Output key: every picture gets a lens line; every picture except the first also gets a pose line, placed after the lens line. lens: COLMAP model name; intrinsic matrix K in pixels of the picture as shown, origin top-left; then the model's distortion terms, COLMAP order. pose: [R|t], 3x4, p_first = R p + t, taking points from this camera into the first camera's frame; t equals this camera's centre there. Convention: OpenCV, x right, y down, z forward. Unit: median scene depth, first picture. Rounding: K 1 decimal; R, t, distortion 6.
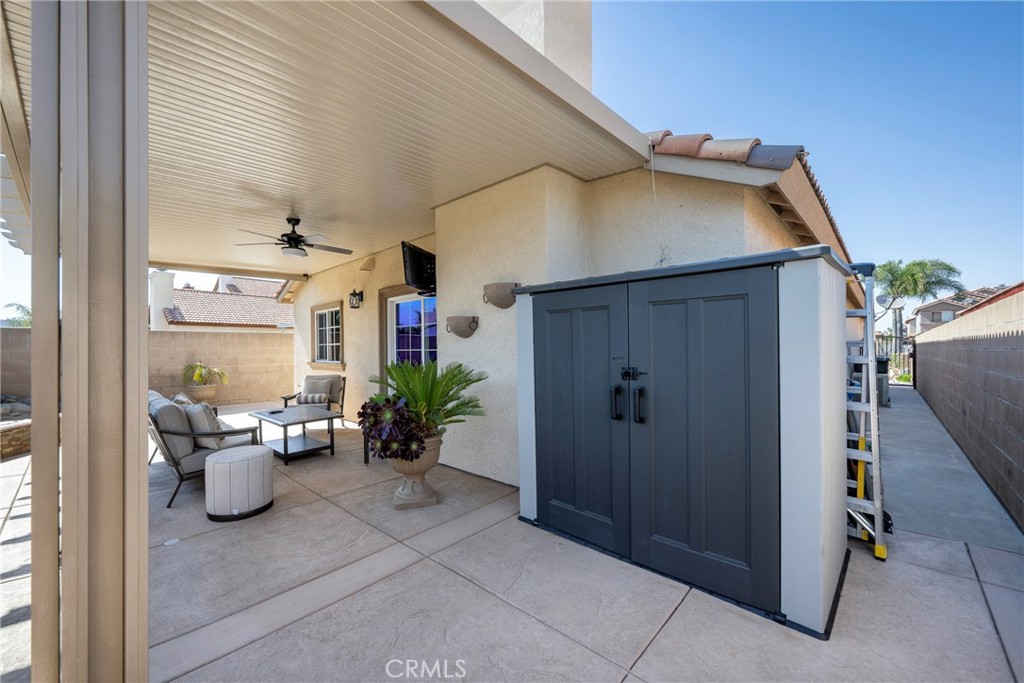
lens RADIAL K [[411.2, 0, 512.3], [0, 411.2, 346.9], [0, 0, 1]] dist [0.003403, 0.000542]
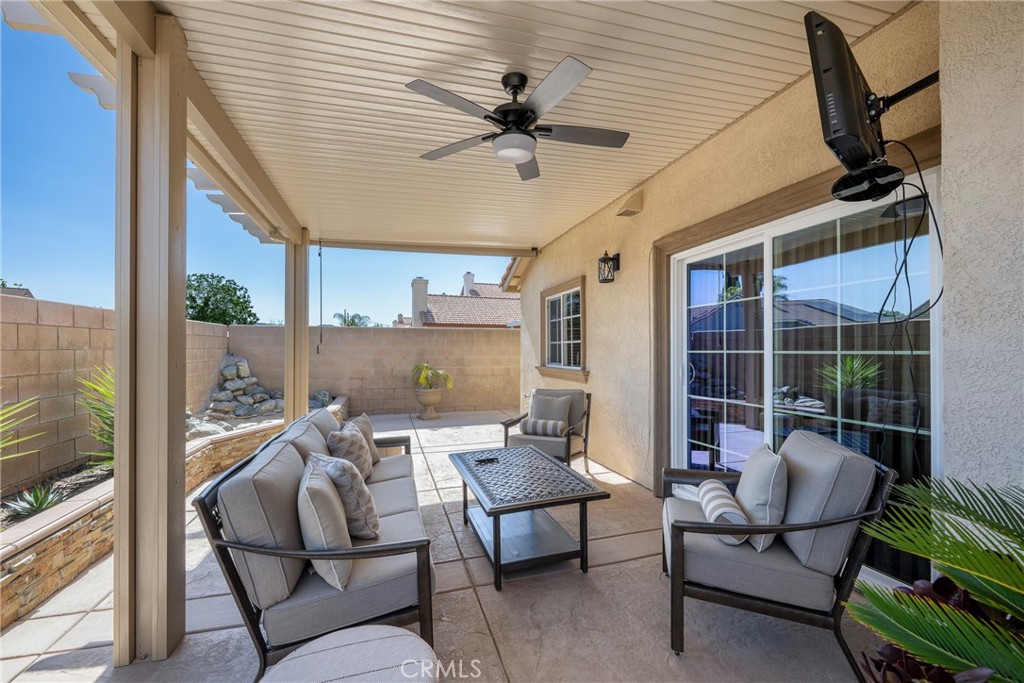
lens RADIAL K [[411.2, 0, 503.7], [0, 411.2, 349.4], [0, 0, 1]] dist [0.003403, 0.000542]
pose [[0.859359, 0.007996, -0.511310, -0.199421], [-0.006145, 0.999967, 0.005309, 0.003423], [0.511335, -0.001421, 0.859380, 0.393097]]
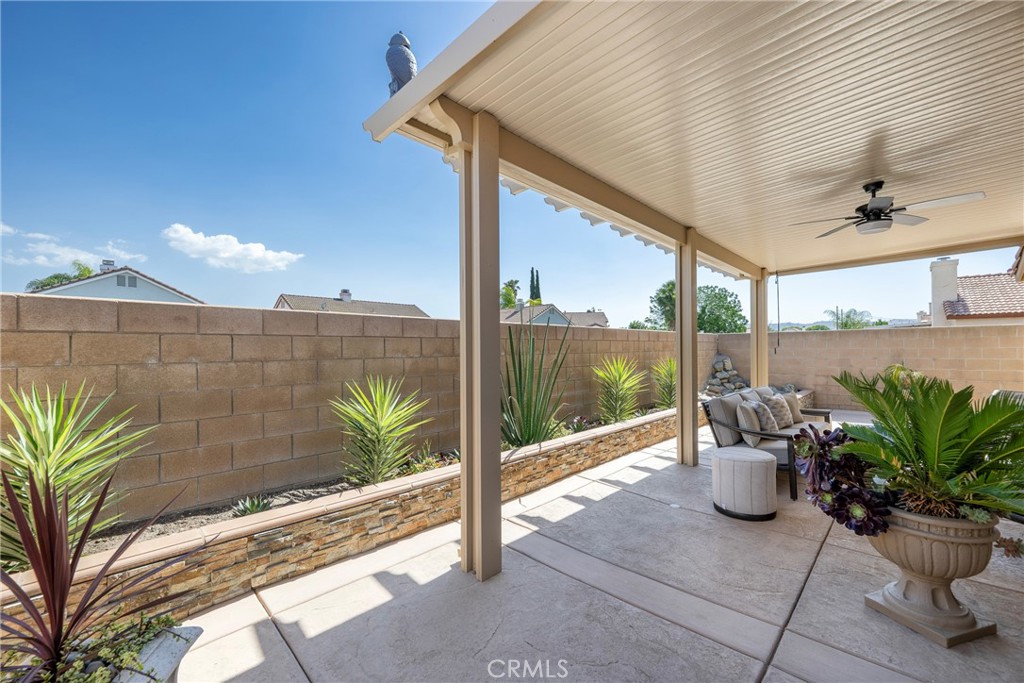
lens RADIAL K [[411.2, 0, 511.8], [0, 411.2, 344.0], [0, 0, 1]] dist [0.003403, 0.000542]
pose [[-0.028162, -0.007597, -0.999575, 0.182047], [0.006416, 0.999949, -0.007781, -0.003762], [0.999583, -0.006632, -0.028112, 0.227834]]
